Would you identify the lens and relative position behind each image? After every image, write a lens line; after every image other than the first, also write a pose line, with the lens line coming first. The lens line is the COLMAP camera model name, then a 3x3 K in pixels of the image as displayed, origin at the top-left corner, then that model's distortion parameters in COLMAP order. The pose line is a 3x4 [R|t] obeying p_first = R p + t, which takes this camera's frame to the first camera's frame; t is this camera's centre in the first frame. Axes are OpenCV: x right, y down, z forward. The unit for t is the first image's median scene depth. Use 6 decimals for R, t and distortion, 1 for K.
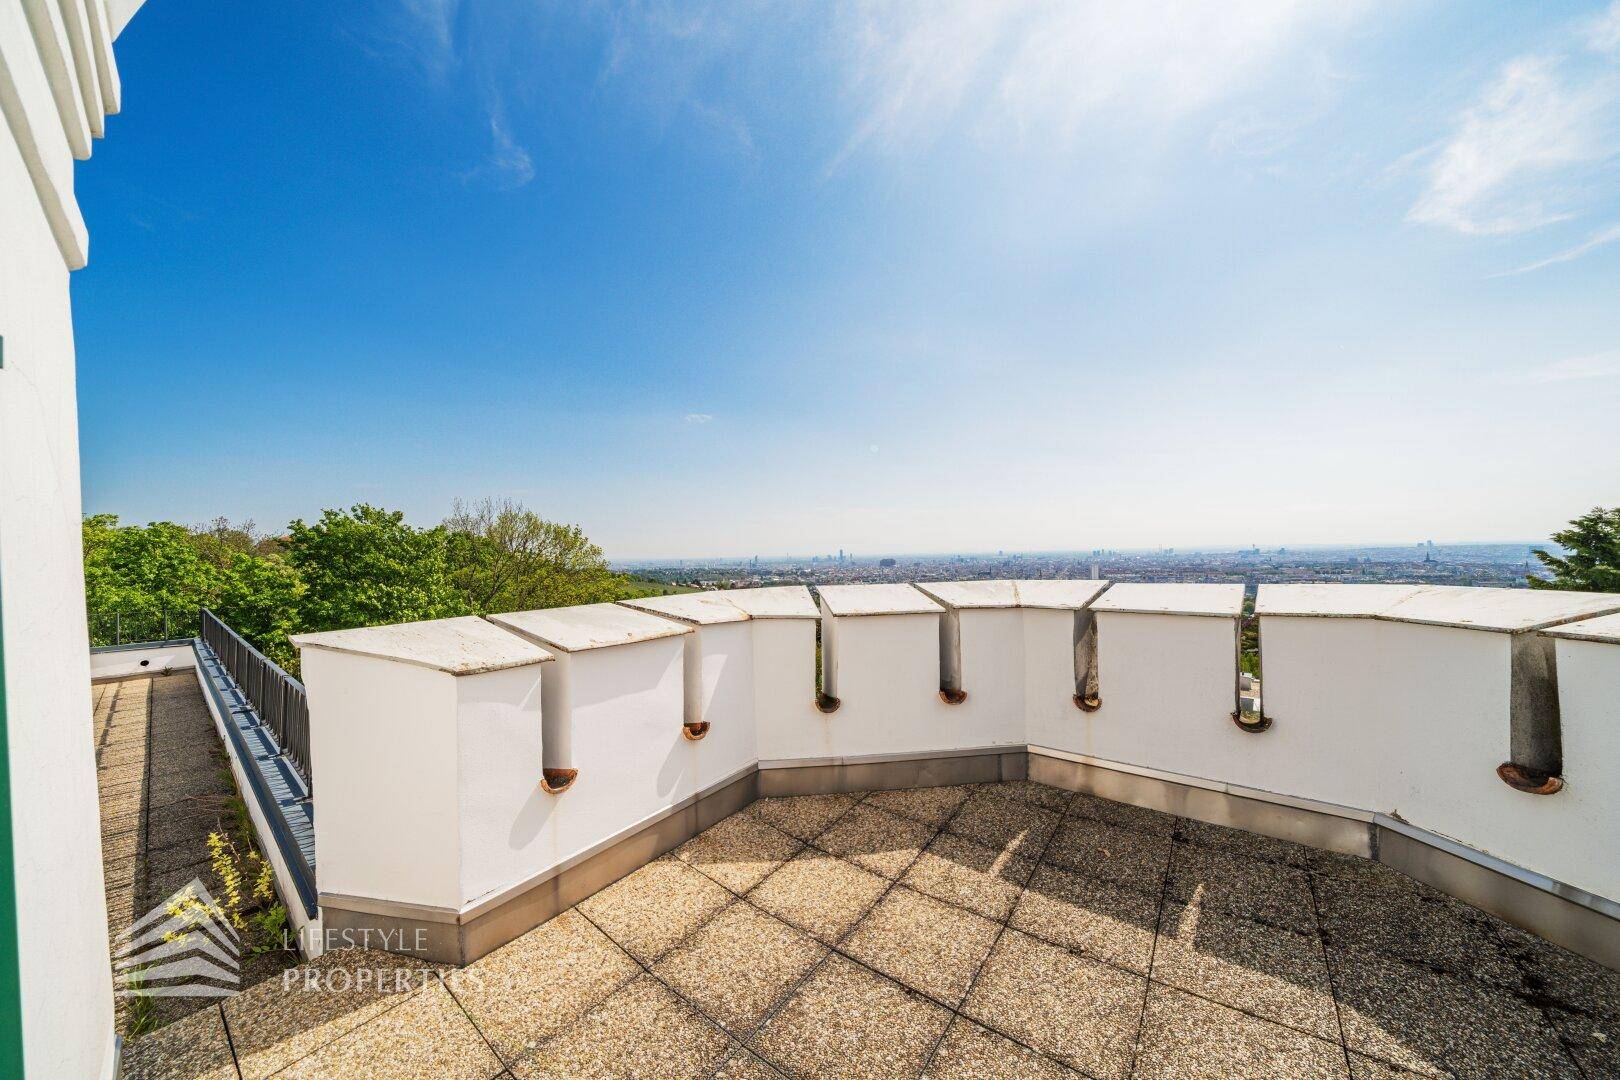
lens RADIAL K [[550.4, 0, 808.6], [0, 550.4, 546.3], [0, 0, 1]] dist [-0.005432, -0.000207]
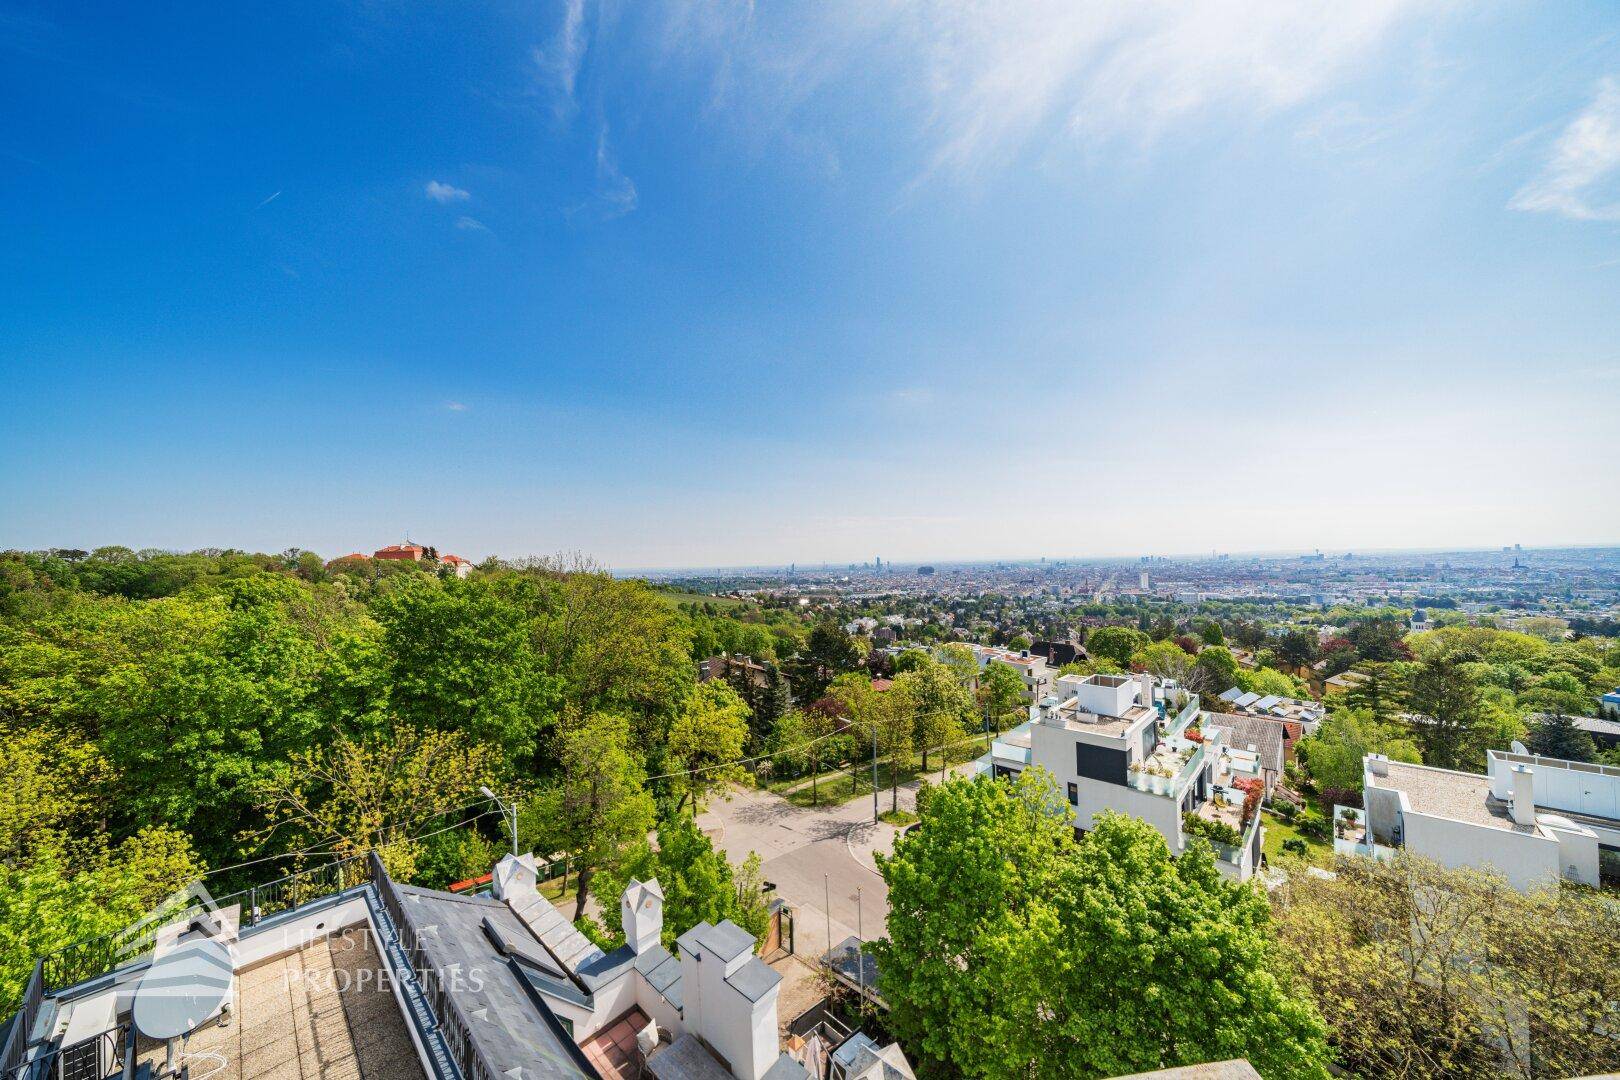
lens RADIAL K [[550.4, 0, 809.3], [0, 550.4, 556.6], [0, 0, 1]] dist [-0.005432, -0.000207]
pose [[0.997905, -0.007248, -0.064289, -0.090263], [0.007581, 0.999959, 0.004944, -0.106881], [0.064250, -0.005421, 0.997919, 0.038984]]
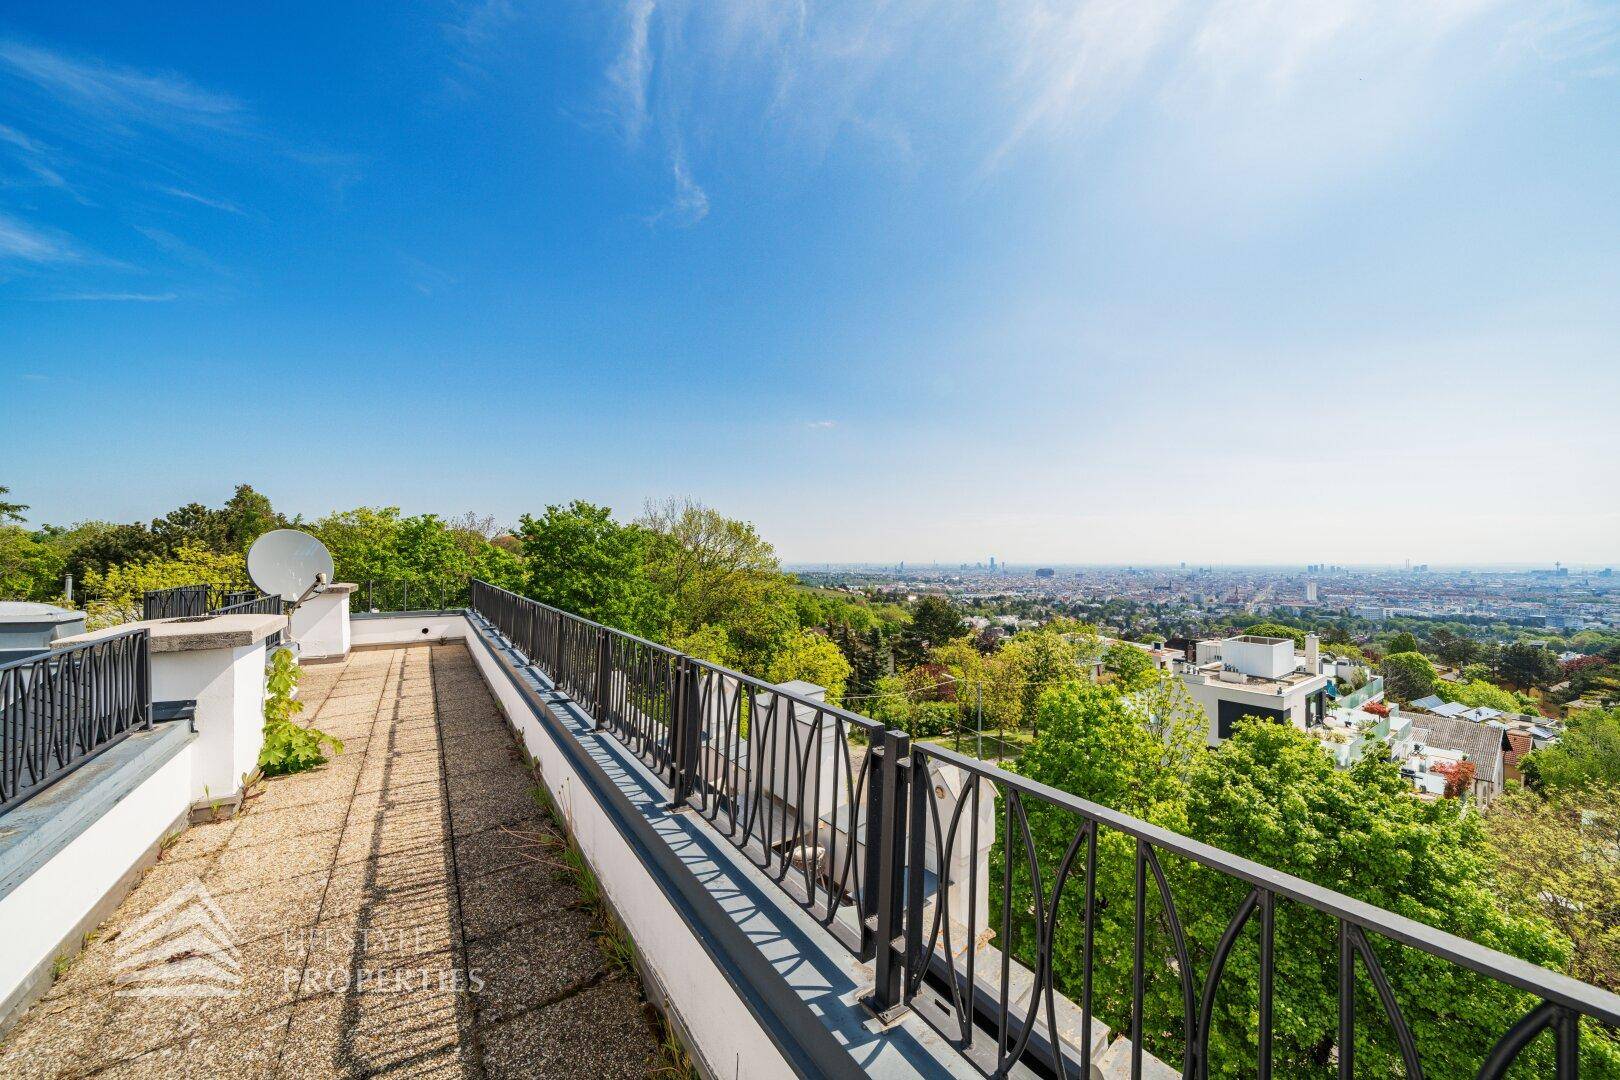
lens RADIAL K [[550.4, 0, 812.1], [0, 550.4, 554.3], [0, 0, 1]] dist [-0.005432, -0.000207]
pose [[0.967011, 0.020882, -0.253878, -0.079530], [-0.019882, 0.999781, 0.006506, 0.015025], [0.253958, -0.001244, 0.967214, 0.059047]]
